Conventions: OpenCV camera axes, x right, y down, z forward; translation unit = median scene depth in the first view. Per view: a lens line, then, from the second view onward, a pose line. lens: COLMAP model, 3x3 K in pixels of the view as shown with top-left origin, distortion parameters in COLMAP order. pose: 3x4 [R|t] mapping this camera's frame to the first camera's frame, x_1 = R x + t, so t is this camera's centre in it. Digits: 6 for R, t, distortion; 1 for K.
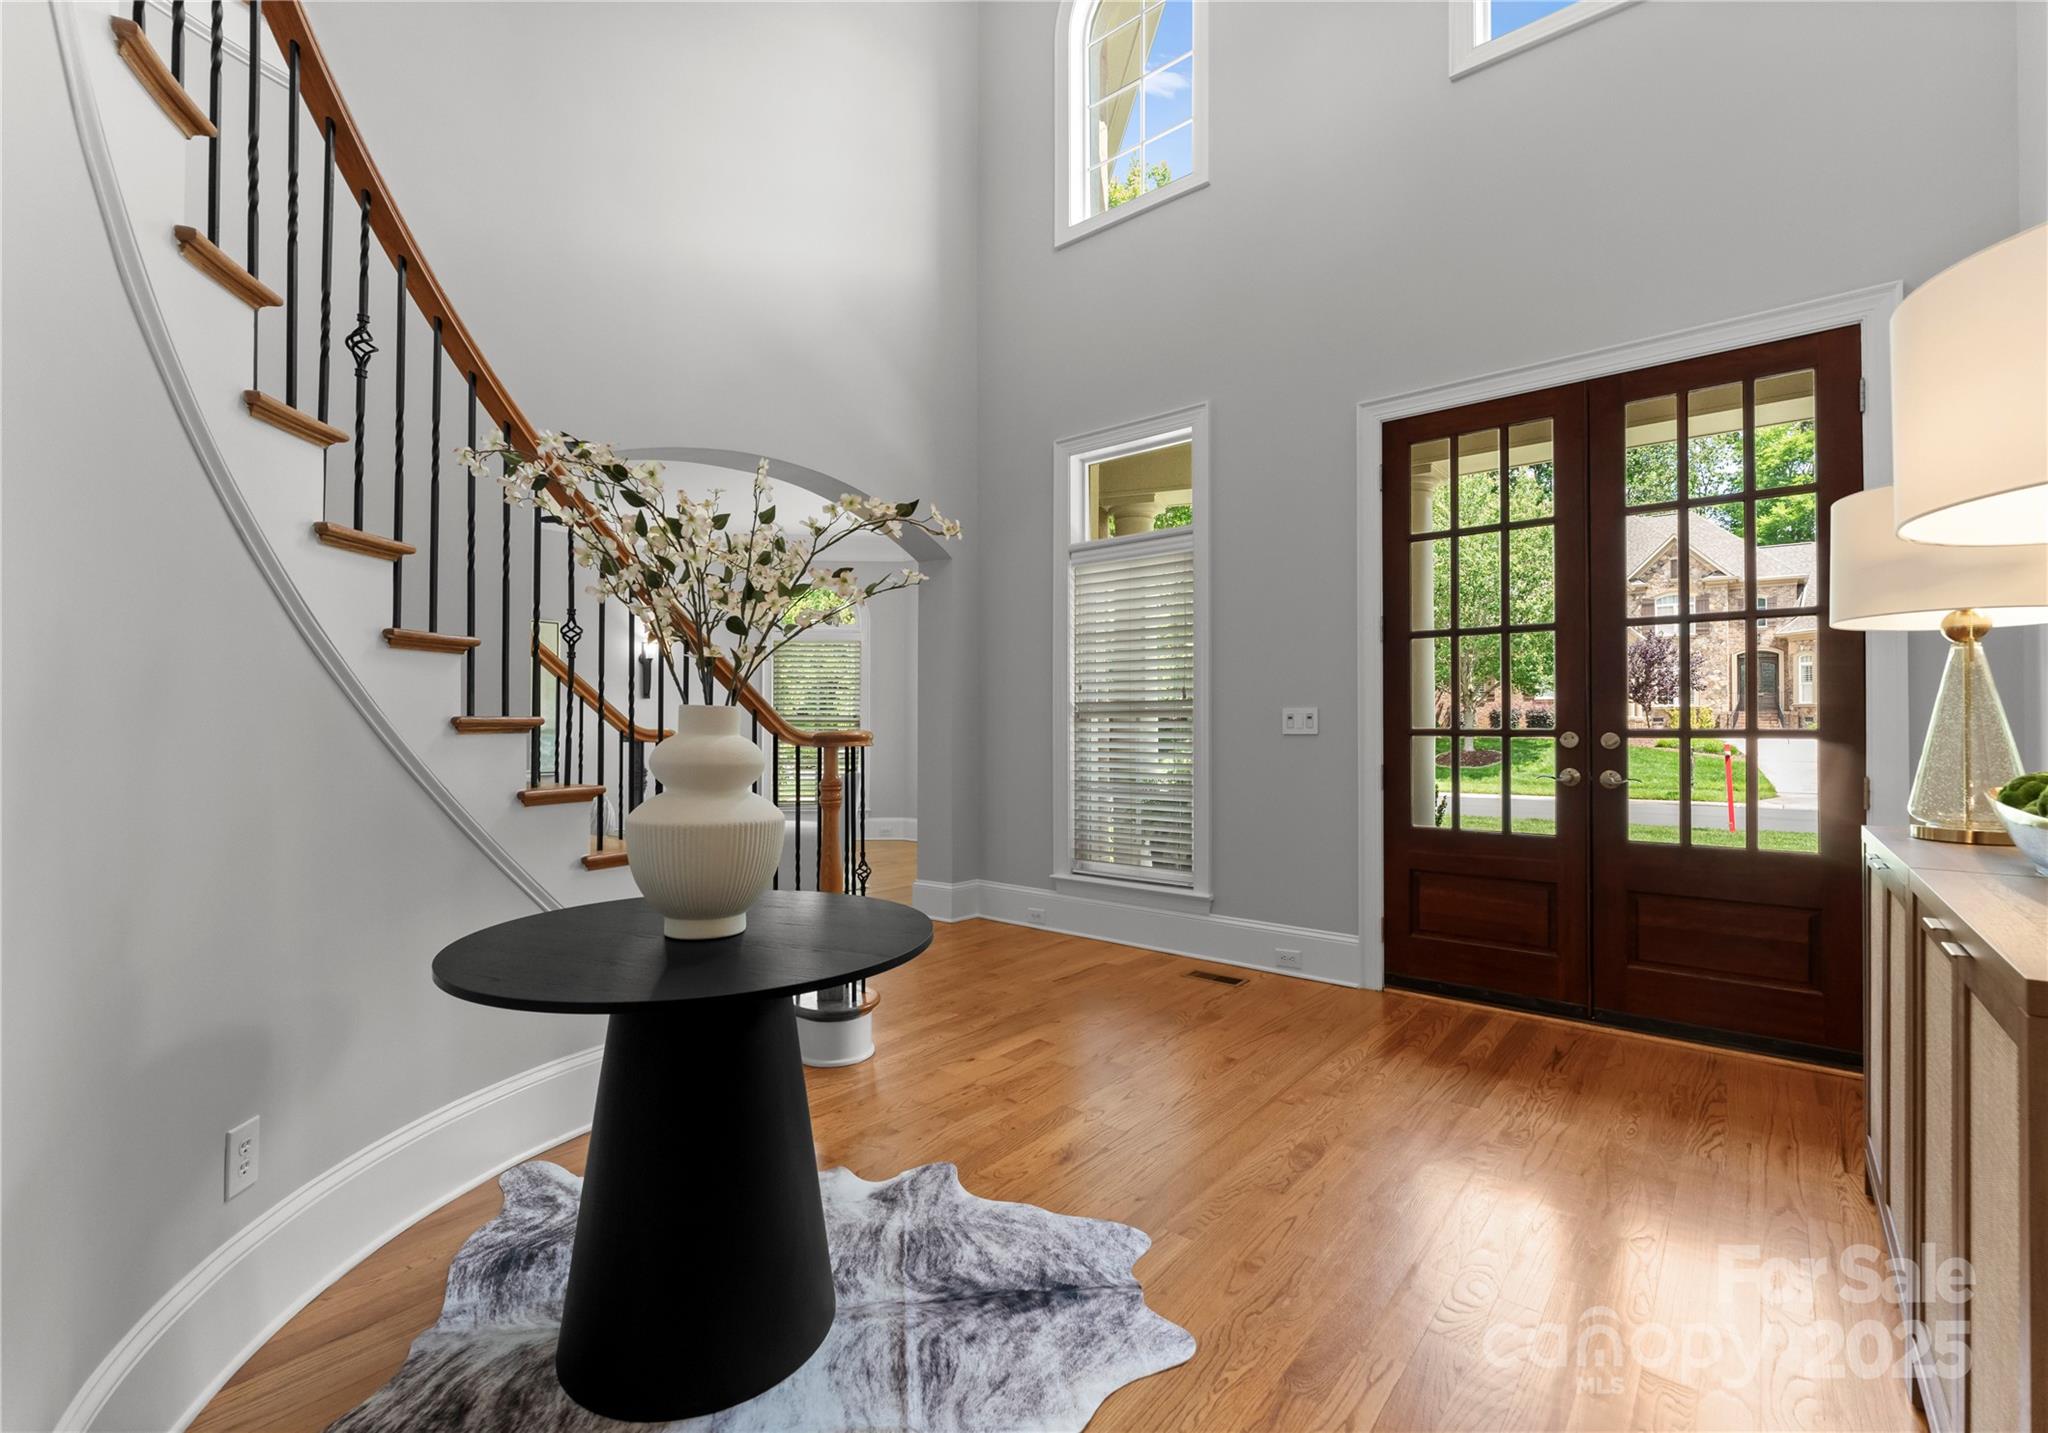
lens RADIAL K [[913.3, 0, 1018.9], [0, 913.3, 727.9], [0, 0, 1]] dist [-0.000281, 0.000078]
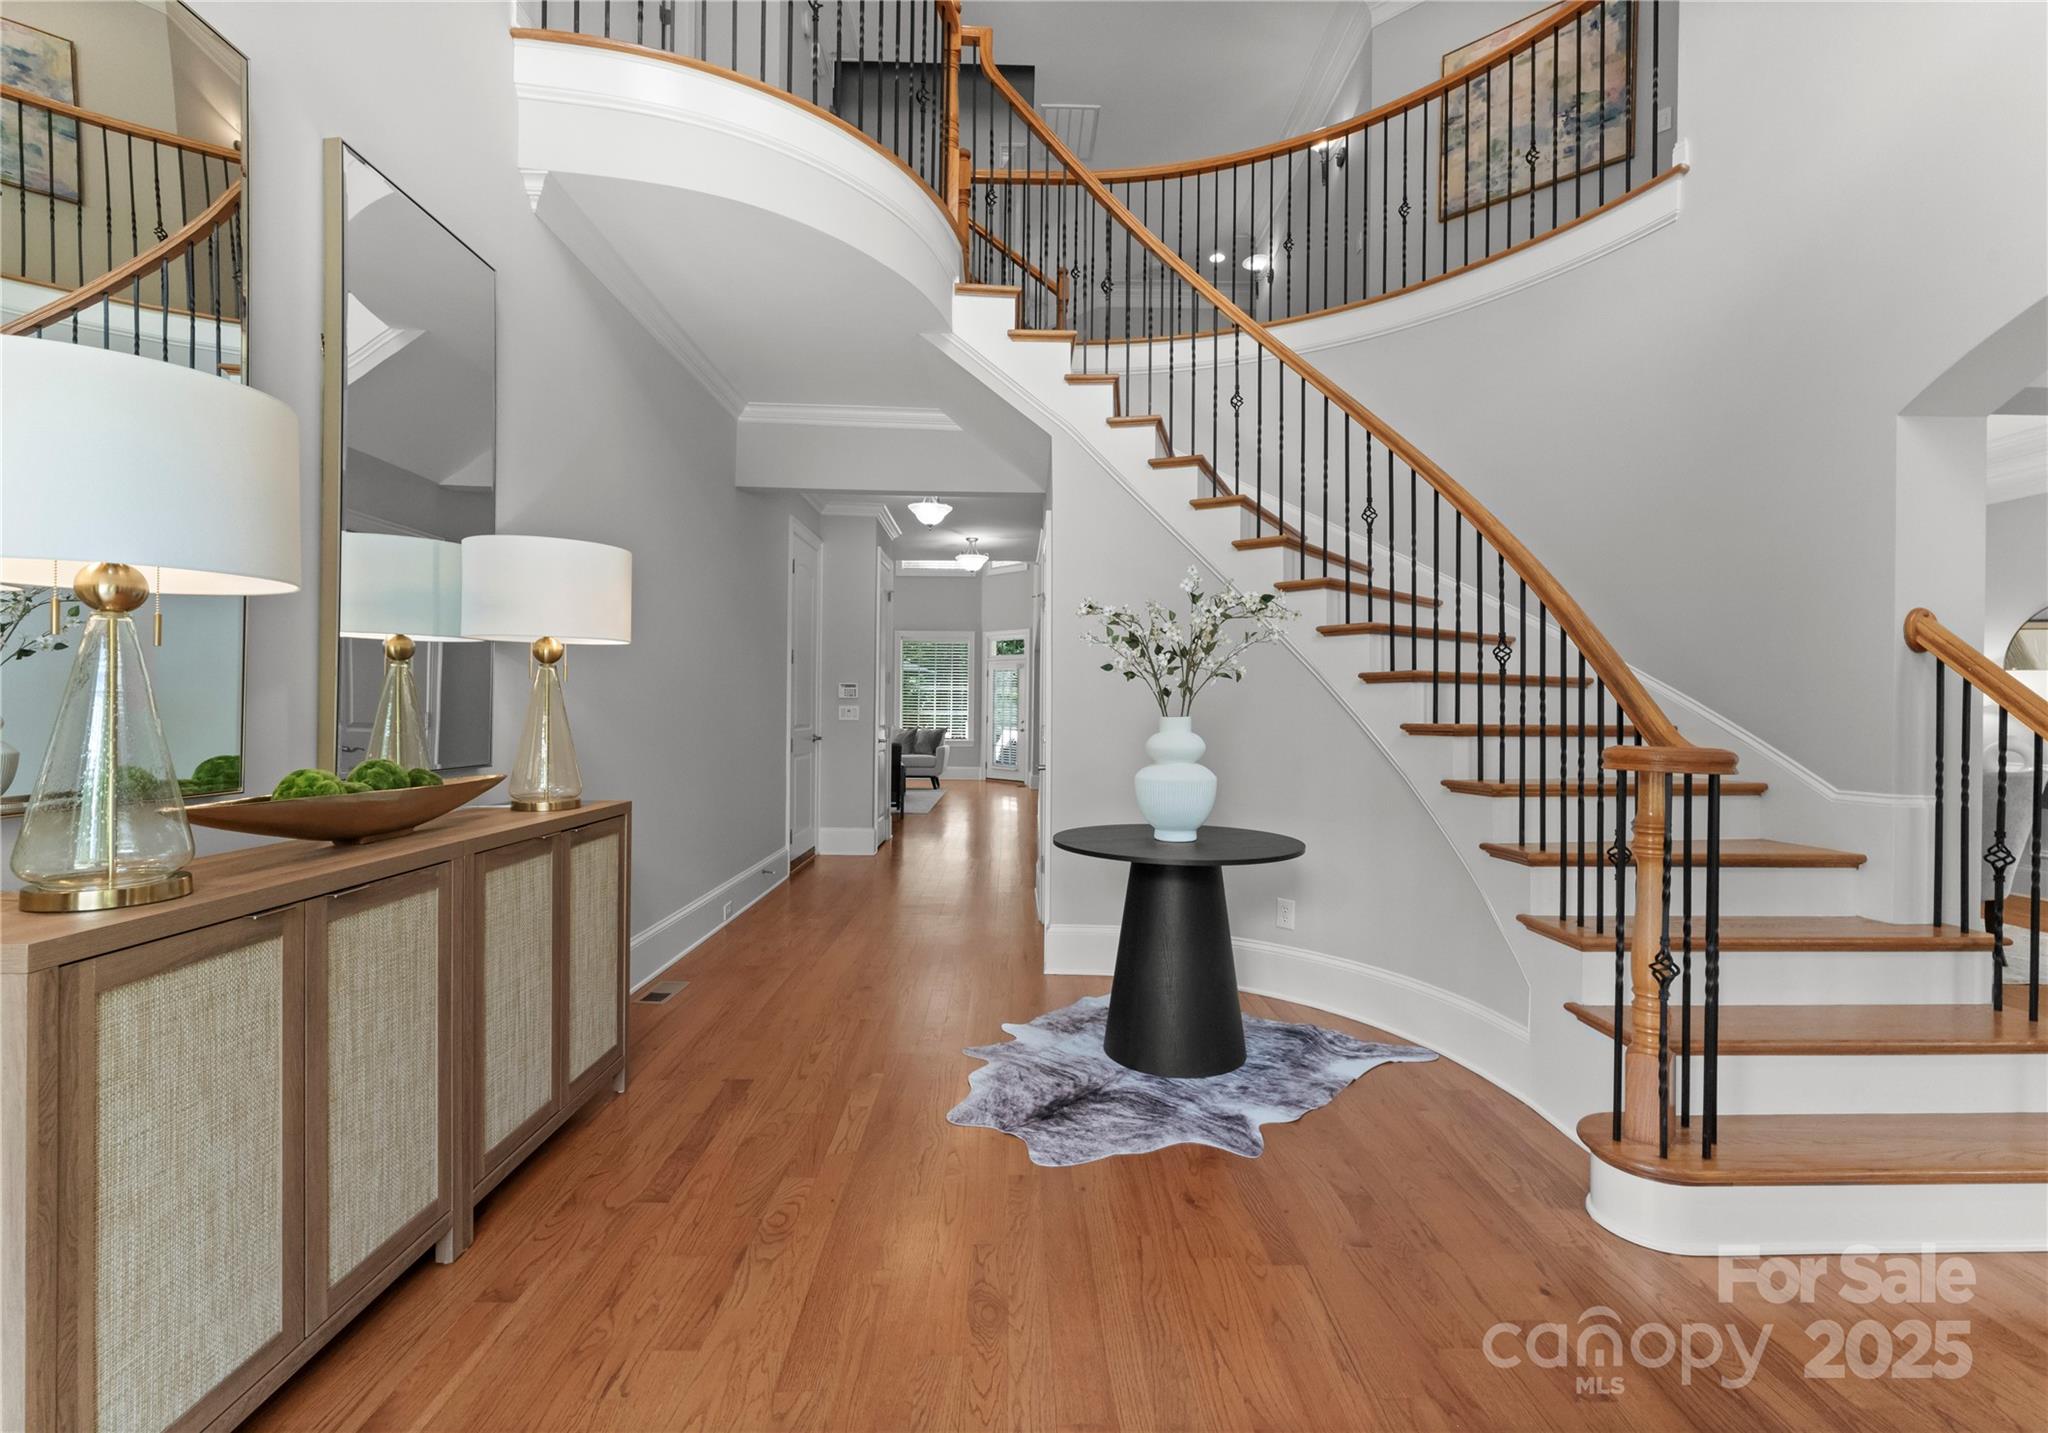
lens RADIAL K [[913.3, 0, 1018.9], [0, 913.3, 727.9], [0, 0, 1]] dist [-0.000281, 0.000078]
pose [[-0.776865, -0.002394, -0.629663, 0.967003], [-0.005093, 0.999984, 0.002481, -0.006174], [0.629647, 0.005134, -0.776865, 2.027965]]
